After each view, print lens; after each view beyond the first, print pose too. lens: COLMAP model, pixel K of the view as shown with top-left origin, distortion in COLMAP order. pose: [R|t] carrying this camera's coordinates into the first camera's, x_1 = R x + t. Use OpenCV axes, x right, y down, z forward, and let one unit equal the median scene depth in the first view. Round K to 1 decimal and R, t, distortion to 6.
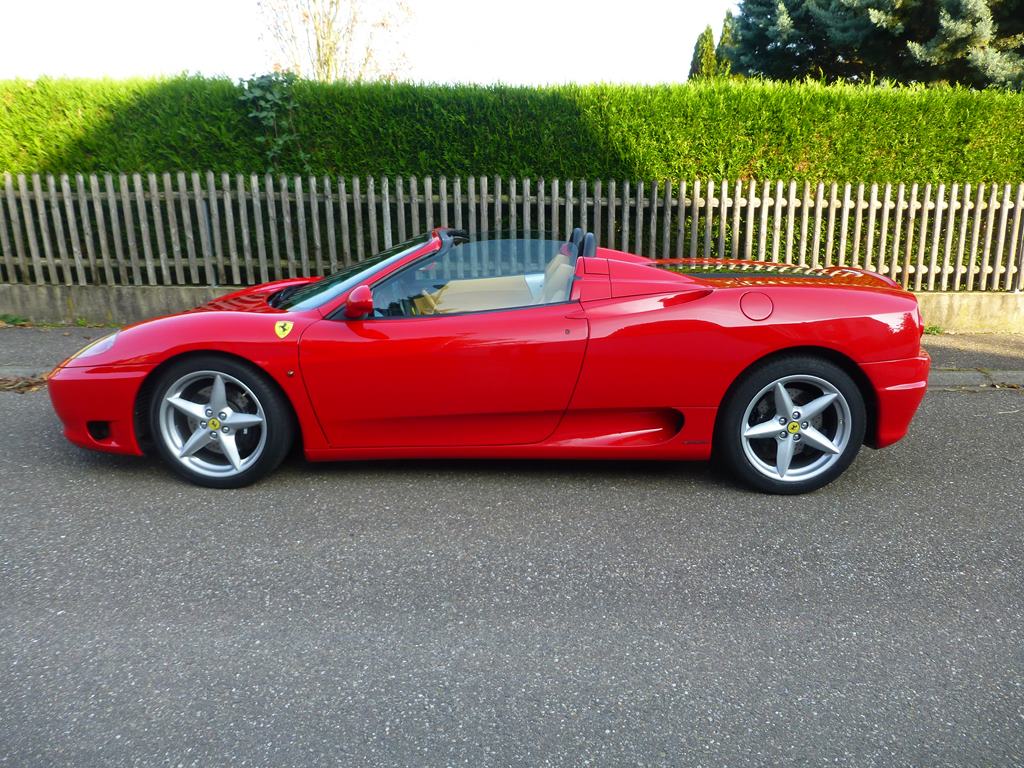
lens RADIAL K [[758.2, 0, 512.0], [0, 758.2, 384.0], [0, 0, 1]] dist [-0.003902, -0.003257]
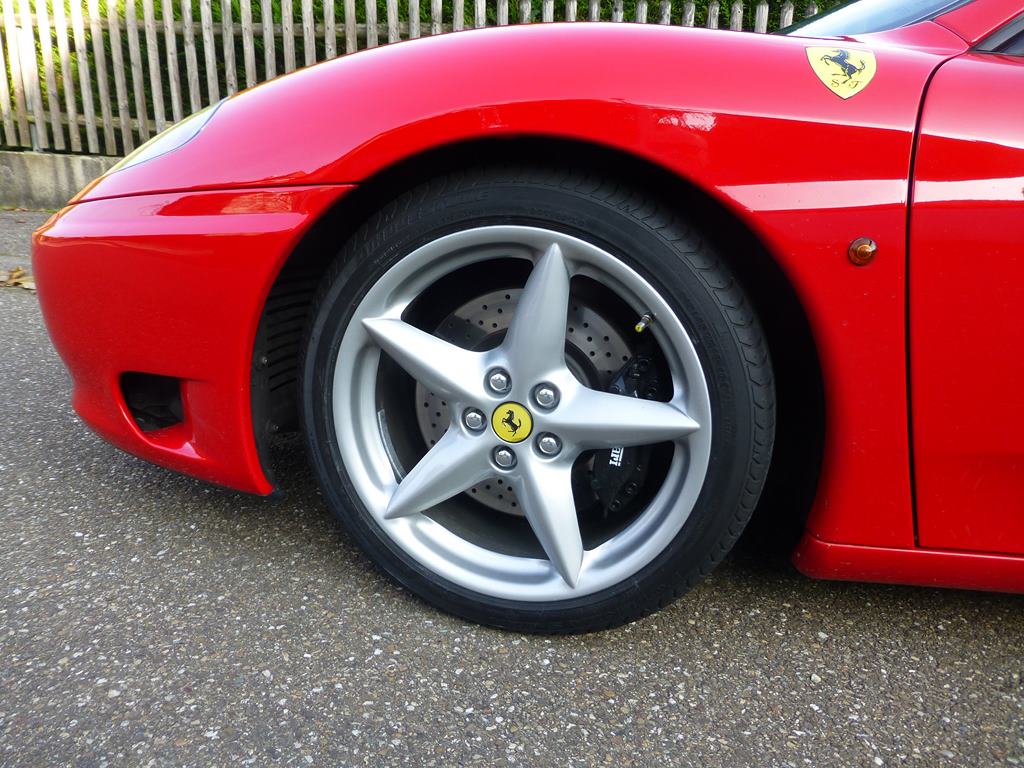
lens RADIAL K [[708.6, 0, 512.0], [0, 708.6, 384.0], [0, 0, 1]] dist [-0.006051, -0.002250]
pose [[0.984352, 0.090659, -0.151104, -0.351345], [-0.083941, 0.995202, 0.050273, 0.025324], [0.154937, -0.036803, 0.987239, 0.731839]]
